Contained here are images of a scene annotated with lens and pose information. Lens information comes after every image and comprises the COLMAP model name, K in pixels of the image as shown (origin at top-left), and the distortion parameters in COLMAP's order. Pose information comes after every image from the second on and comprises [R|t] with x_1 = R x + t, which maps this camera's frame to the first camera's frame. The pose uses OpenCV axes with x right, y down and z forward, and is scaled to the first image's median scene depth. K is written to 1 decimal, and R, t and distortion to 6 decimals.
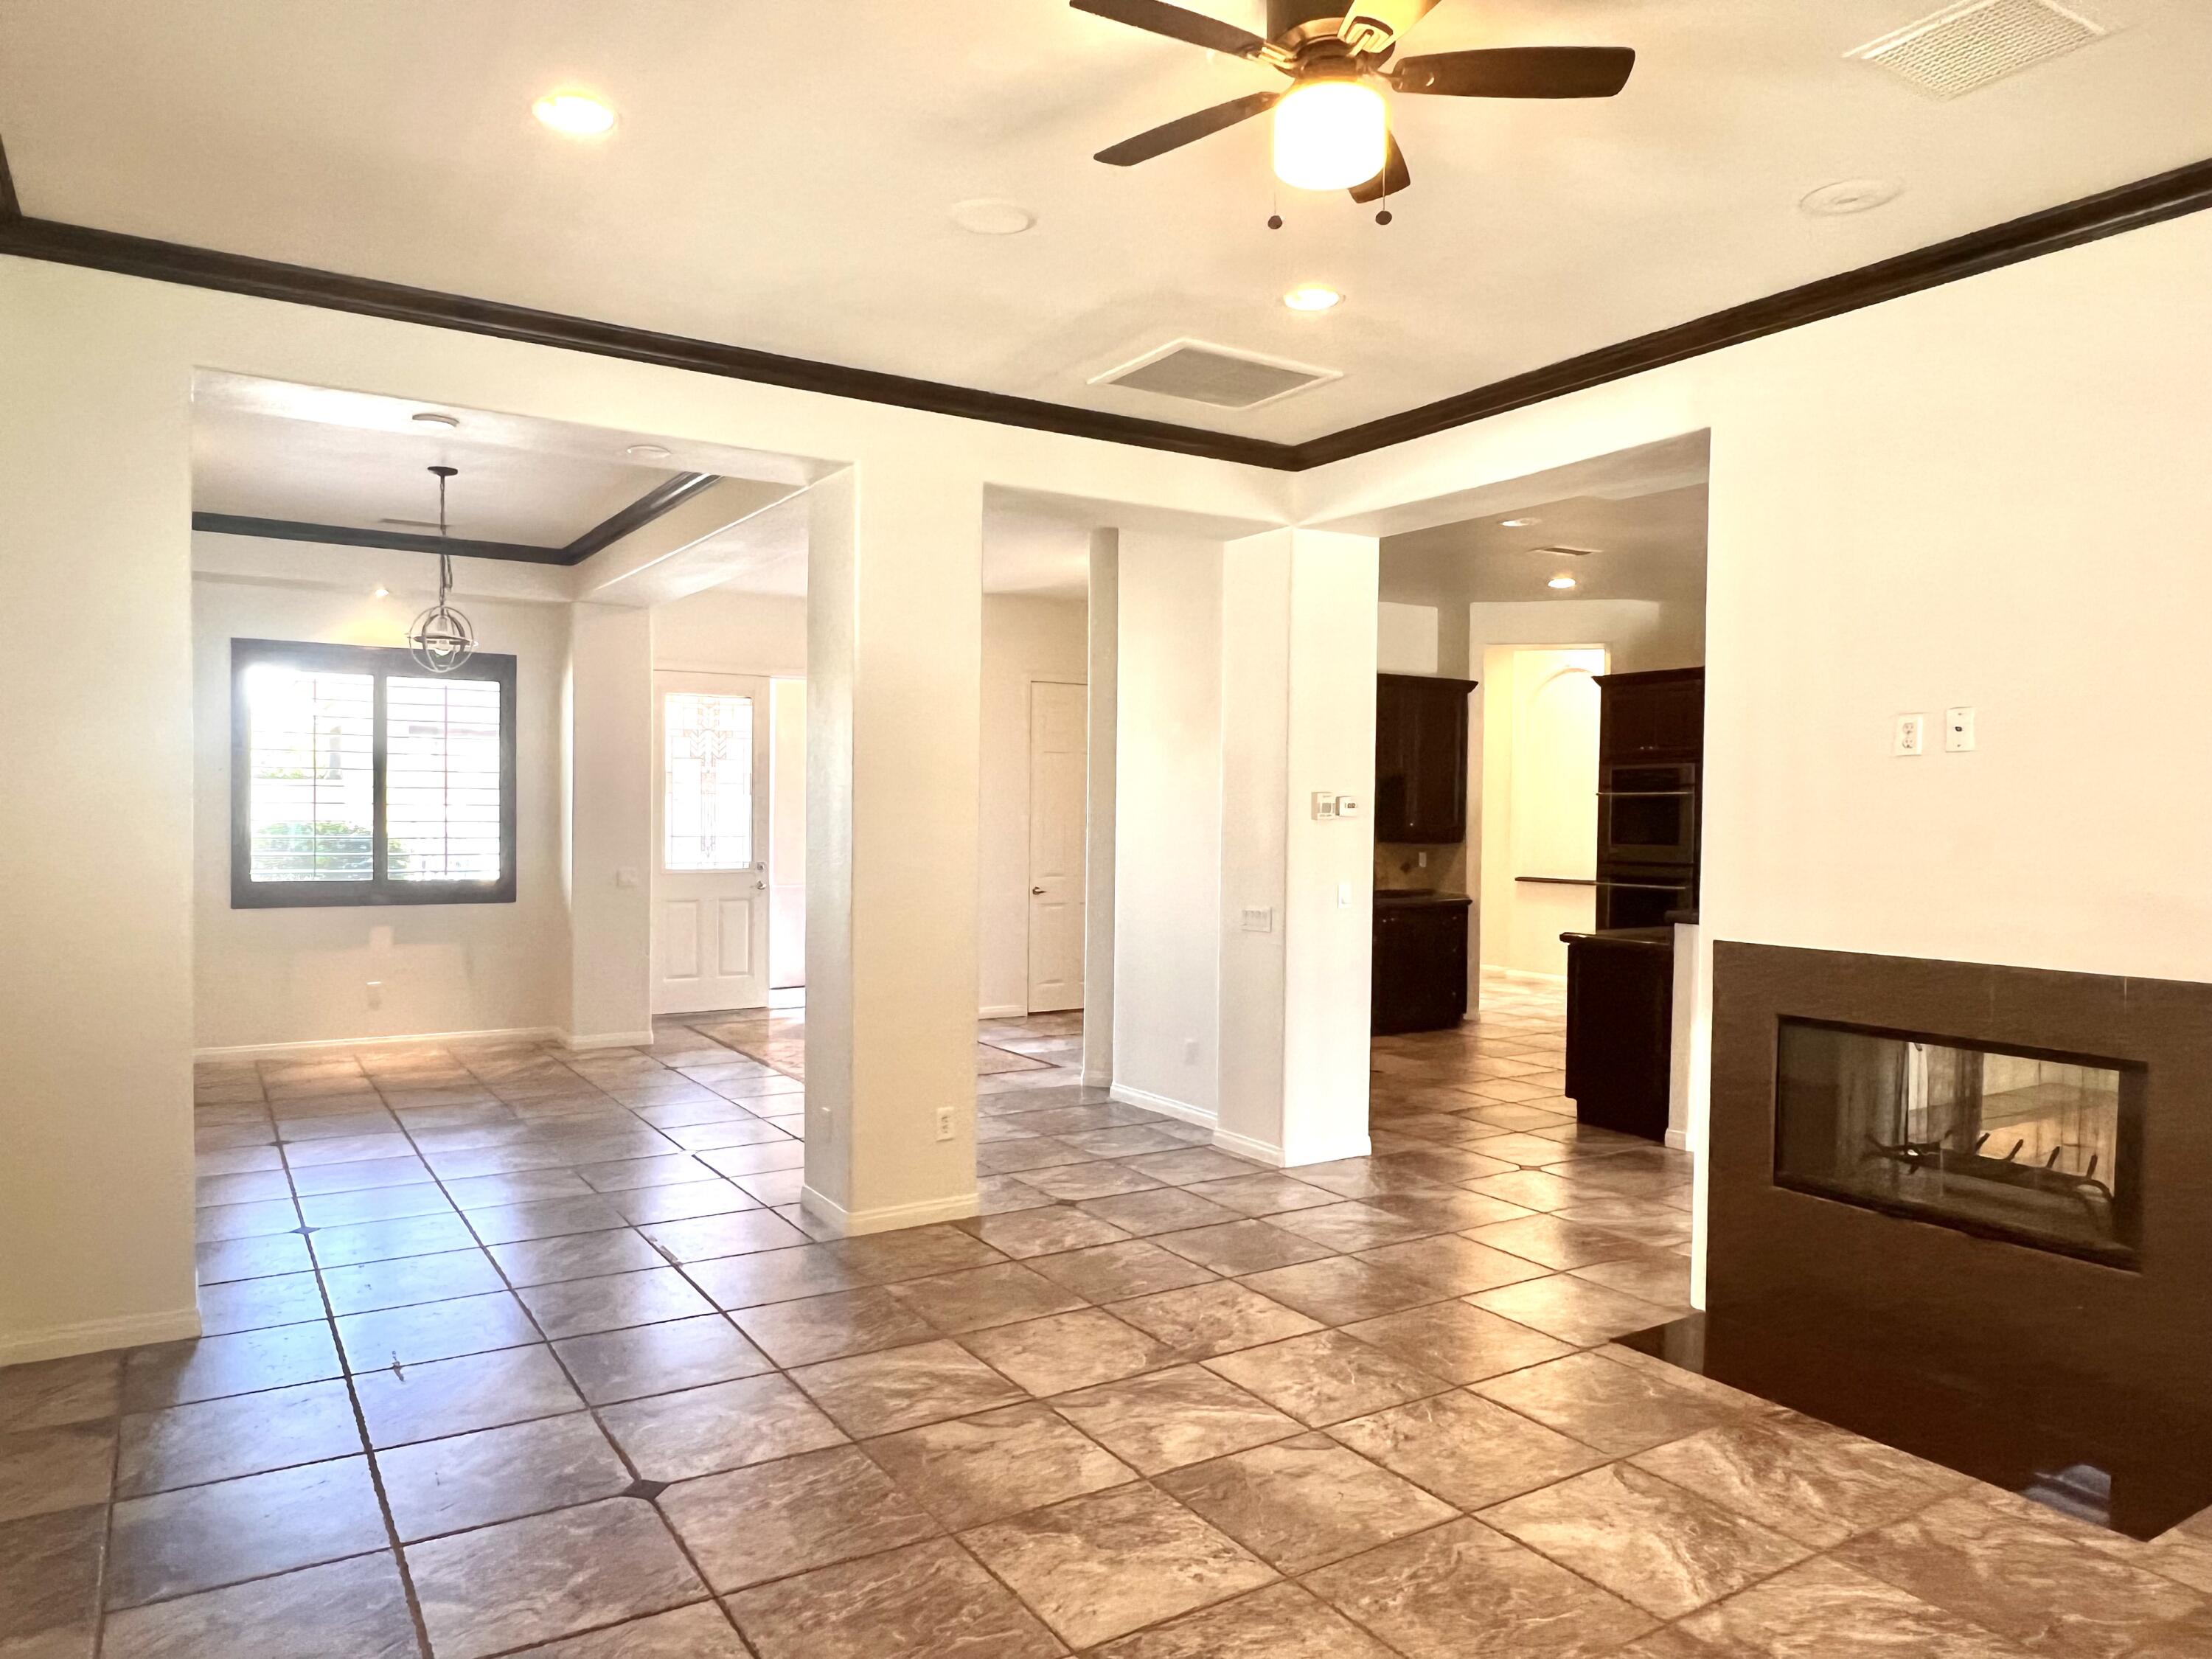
lens RADIAL K [[1444.4, 0, 1085.7], [0, 1444.4, 821.4], [0, 0, 1]] dist [0.003897, -0.007224]
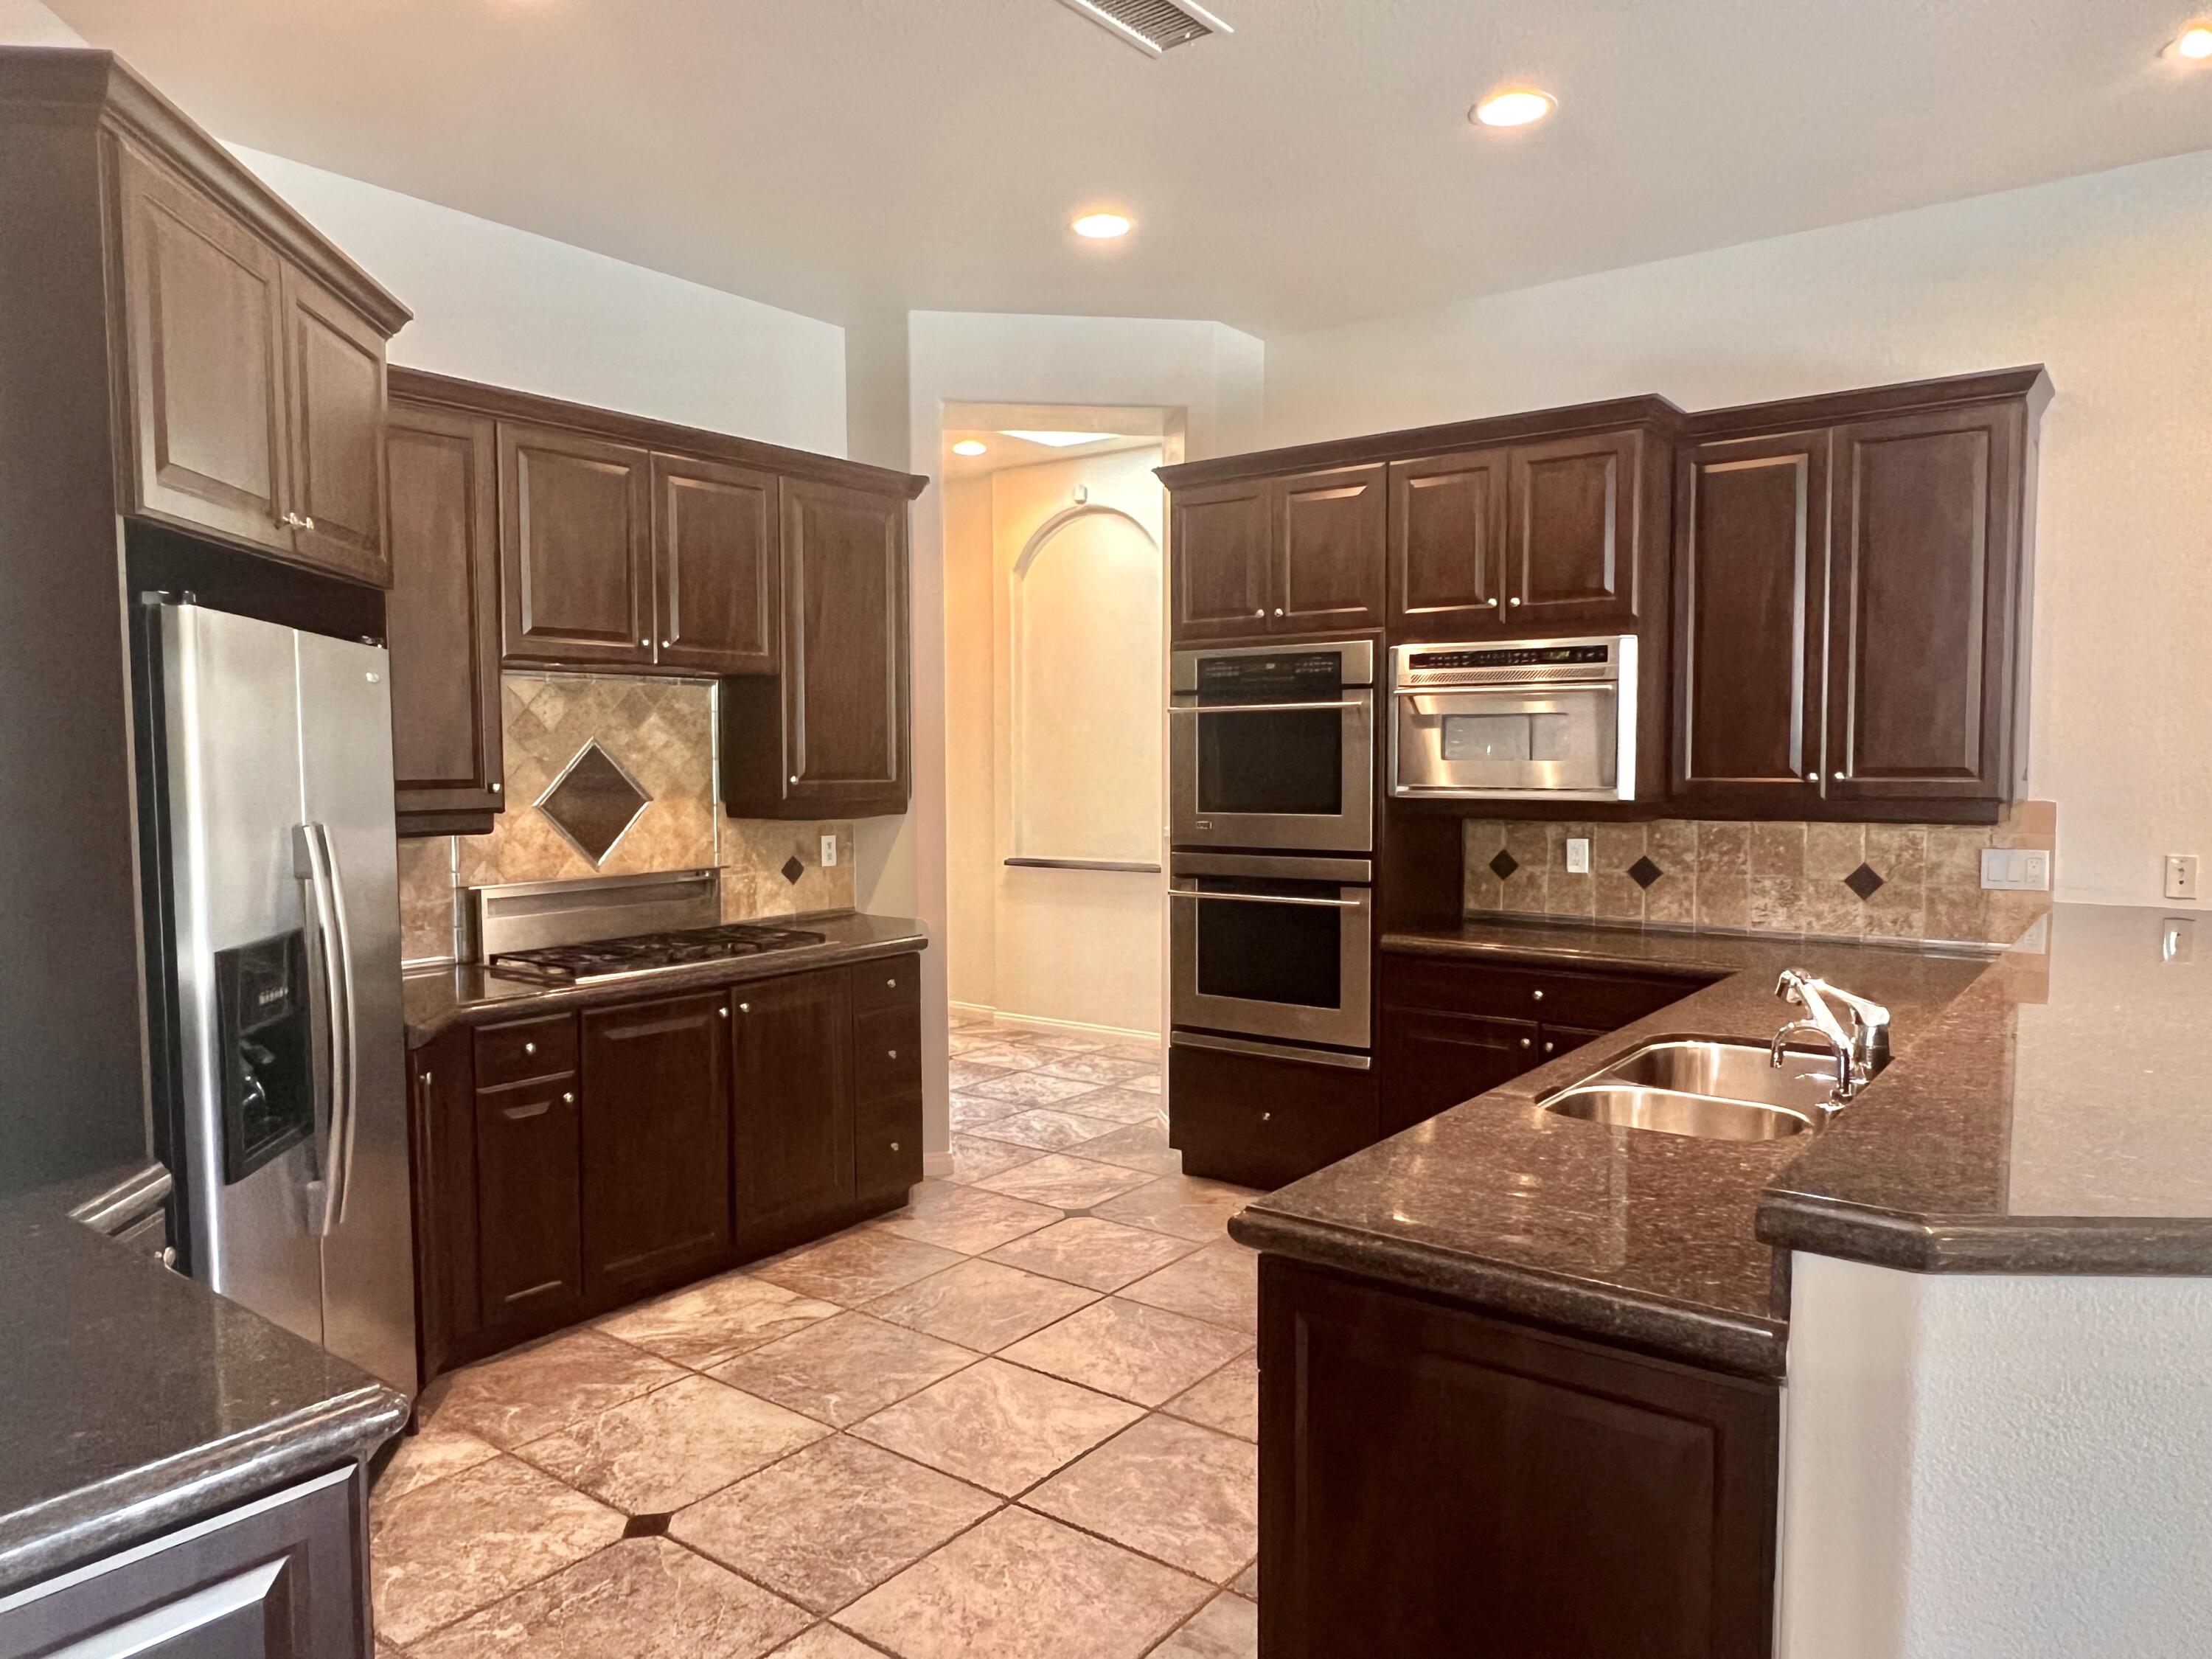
lens RADIAL K [[1444.4, 0, 1091.0], [0, 1444.4, 827.4], [0, 0, 1]] dist [0.003897, -0.007224]
pose [[0.934542, -0.034617, 0.354165, 0.149225], [0.020219, 0.998815, 0.044275, -0.001262], [-0.355278, -0.034216, 0.934134, 0.532195]]
